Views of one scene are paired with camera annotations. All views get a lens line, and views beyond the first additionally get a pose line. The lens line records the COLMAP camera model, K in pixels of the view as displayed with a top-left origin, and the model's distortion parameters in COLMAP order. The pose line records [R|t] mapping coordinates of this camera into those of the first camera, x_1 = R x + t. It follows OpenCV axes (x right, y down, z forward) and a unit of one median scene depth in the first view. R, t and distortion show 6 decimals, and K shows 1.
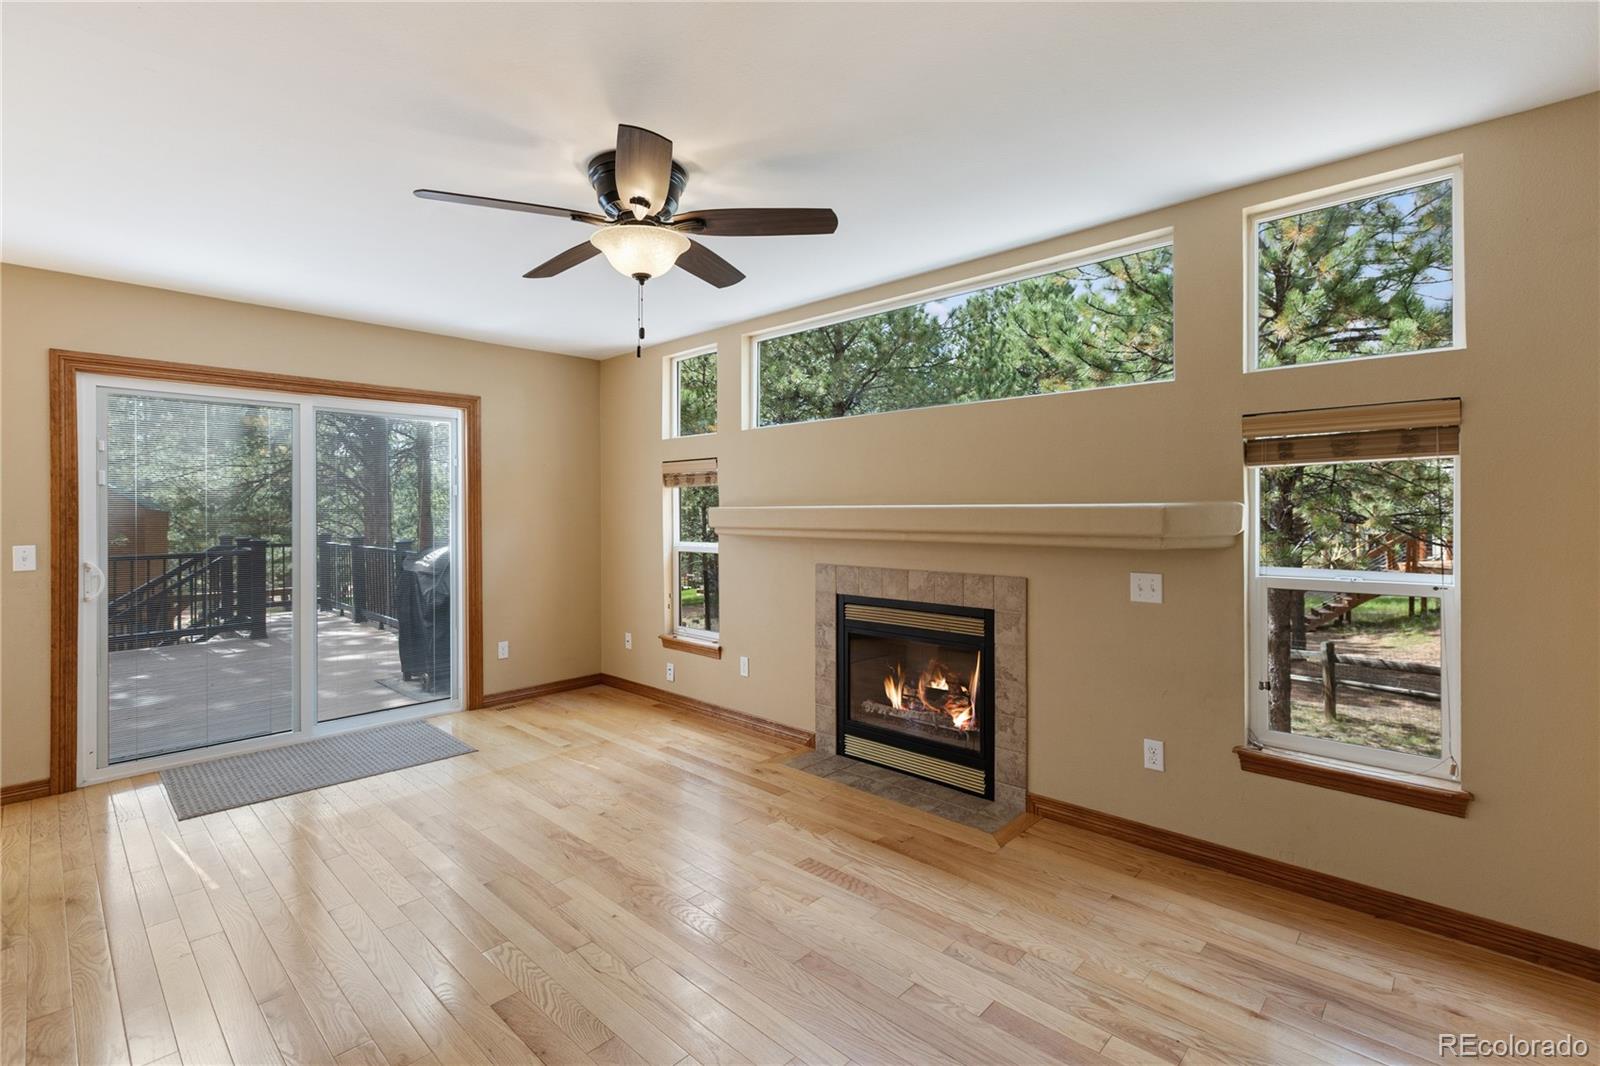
lens RADIAL K [[724.4, 0, 801.9], [0, 724.4, 517.9], [0, 0, 1]] dist [0.002569, 0.000197]
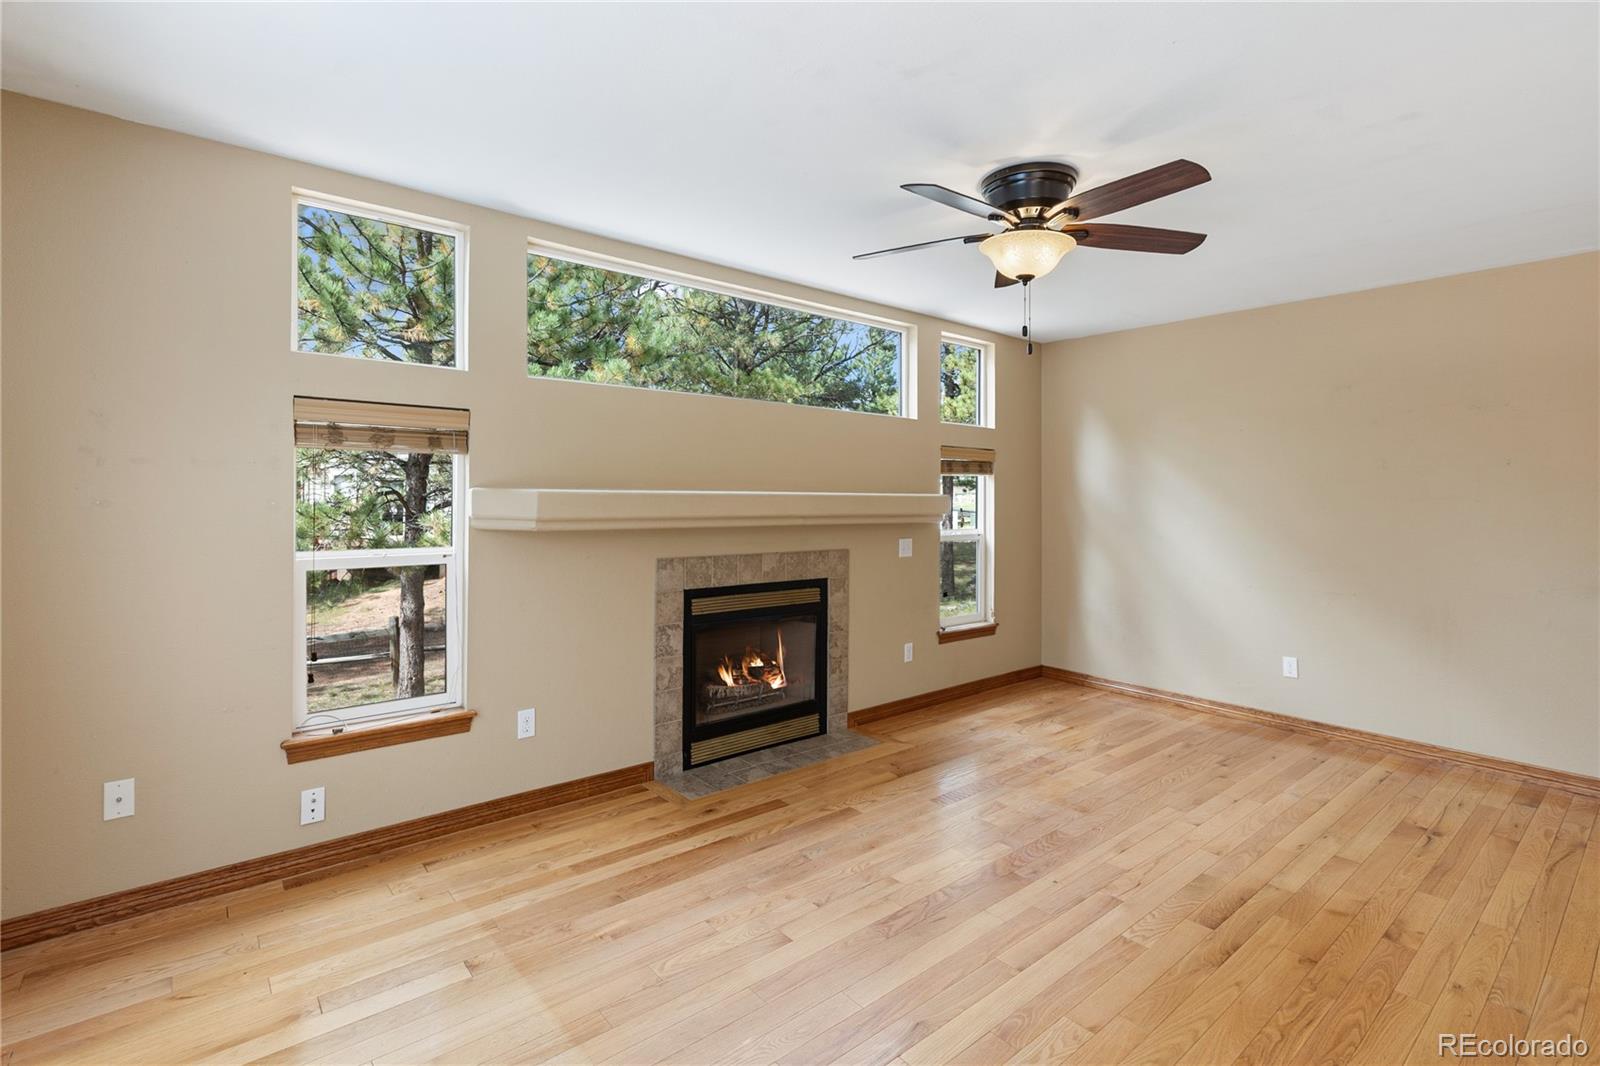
lens RADIAL K [[734.3, 0, 804.2], [0, 734.3, 496.9], [0, 0, 1]] dist [0.001382, -0.000120]
pose [[0.127009, 0.004418, 0.991892, -0.929216], [0.000244, 0.999990, -0.004485, -0.005633], [-0.991902, 0.000812, 0.127007, 0.831547]]
